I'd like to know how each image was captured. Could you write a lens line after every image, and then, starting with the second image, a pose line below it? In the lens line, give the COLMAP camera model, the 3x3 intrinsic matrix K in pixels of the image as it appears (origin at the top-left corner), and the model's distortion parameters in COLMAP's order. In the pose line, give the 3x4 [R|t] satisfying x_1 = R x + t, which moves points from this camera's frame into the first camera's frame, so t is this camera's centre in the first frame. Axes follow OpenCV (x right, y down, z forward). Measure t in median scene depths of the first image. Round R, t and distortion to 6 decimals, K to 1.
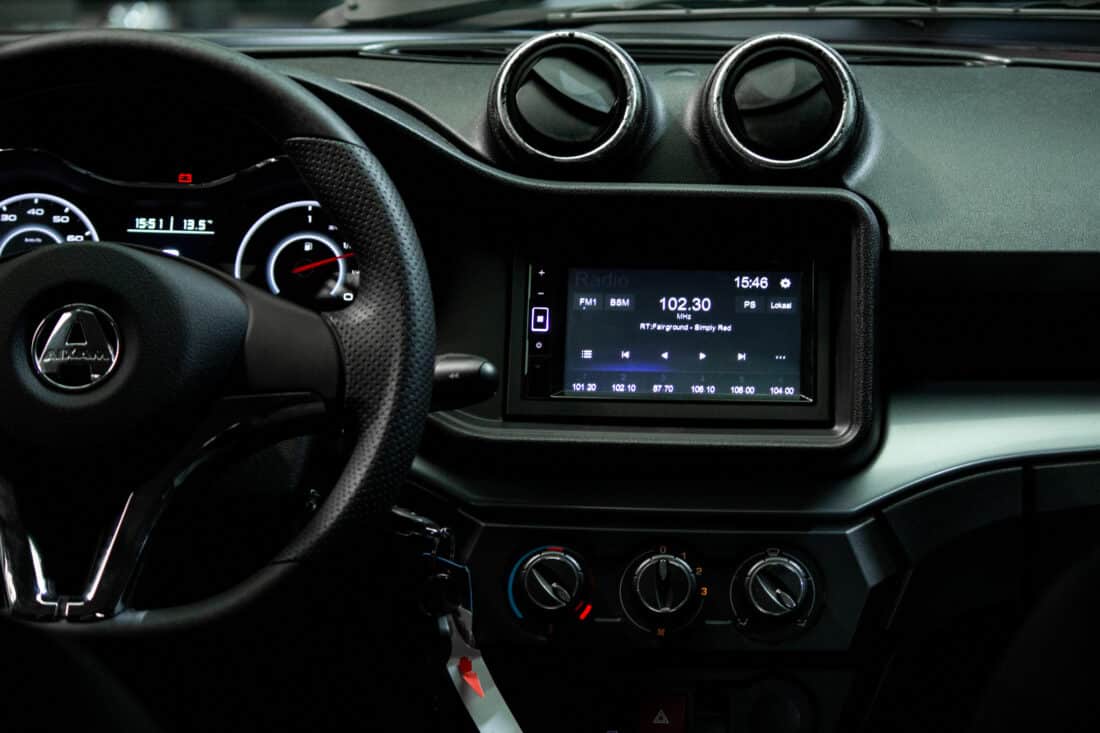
lens RADIAL K [[3269.8, 0, 550.0], [0, 3269.8, 366.5], [0, 0, 1]] dist [-0.207297, 0.945484]
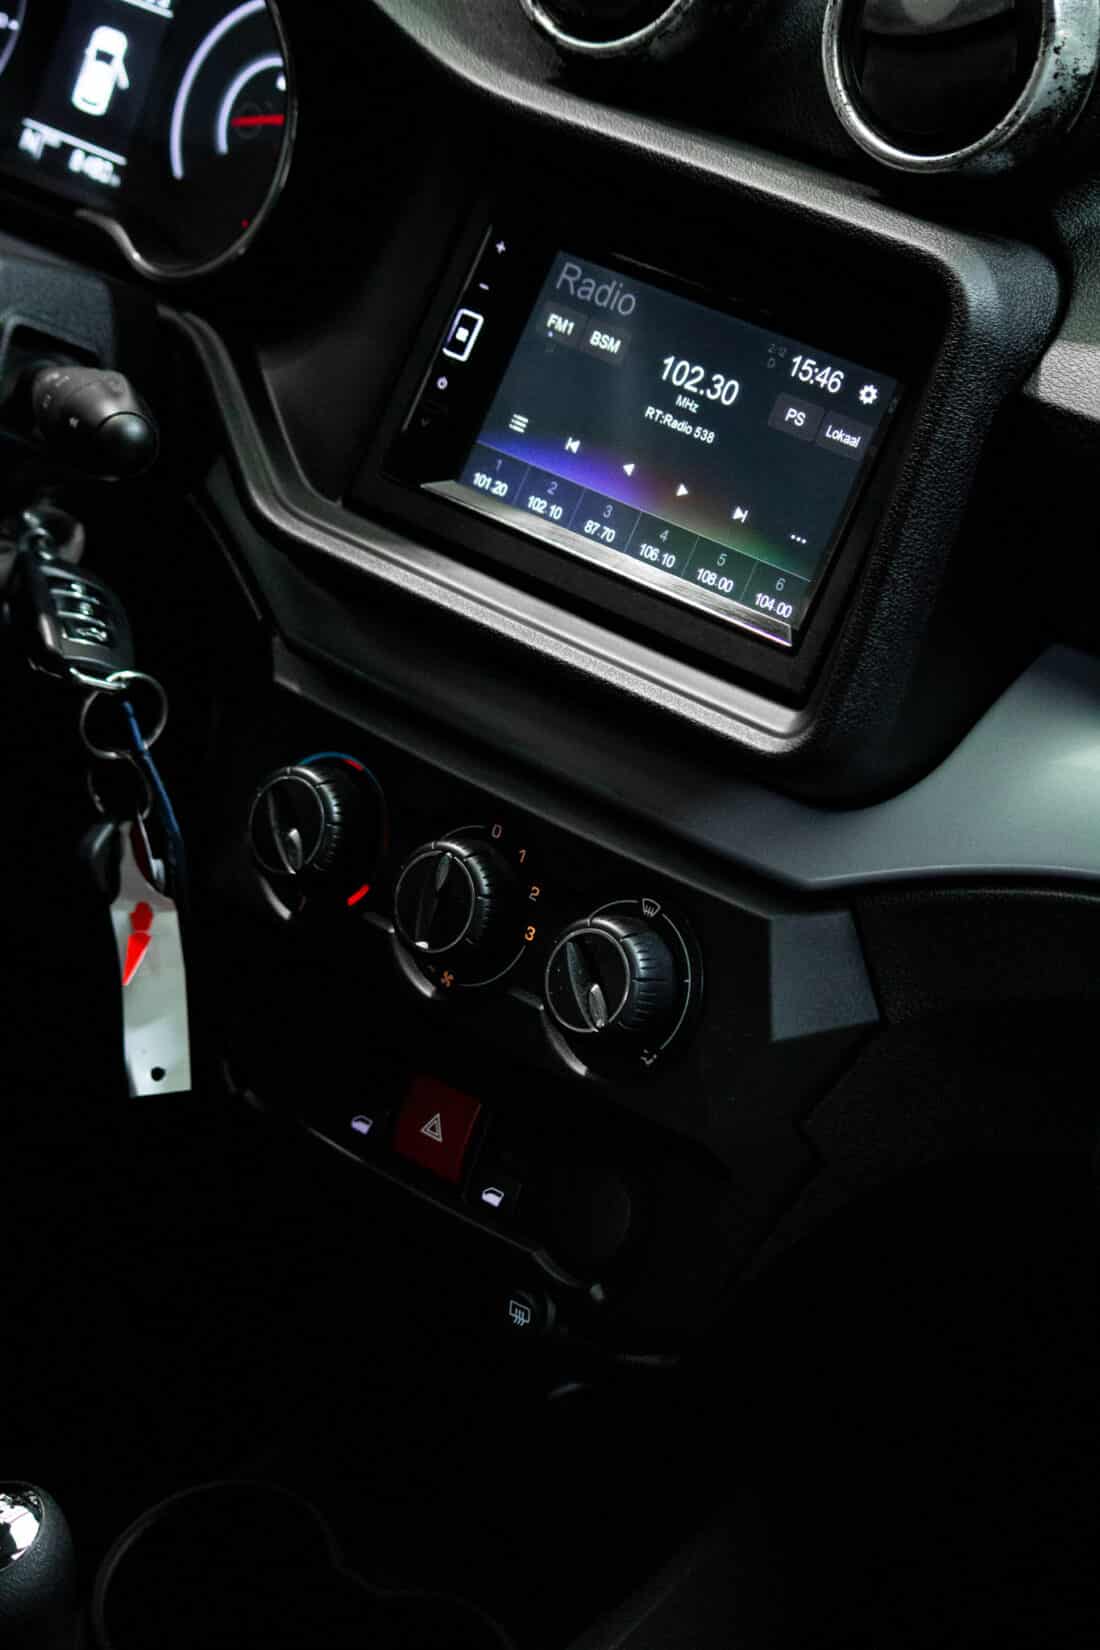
lens RADIAL K [[4904.6, 0, 550.0], [0, 4904.6, 825.0], [0, 0, 1]] dist [-0.207297, 0.945484]
pose [[0.755886, 0.322586, -0.569715, 0.476709], [-0.173278, 0.937729, 0.301062, -0.178276], [0.631357, -0.128849, 0.764713, 0.398760]]
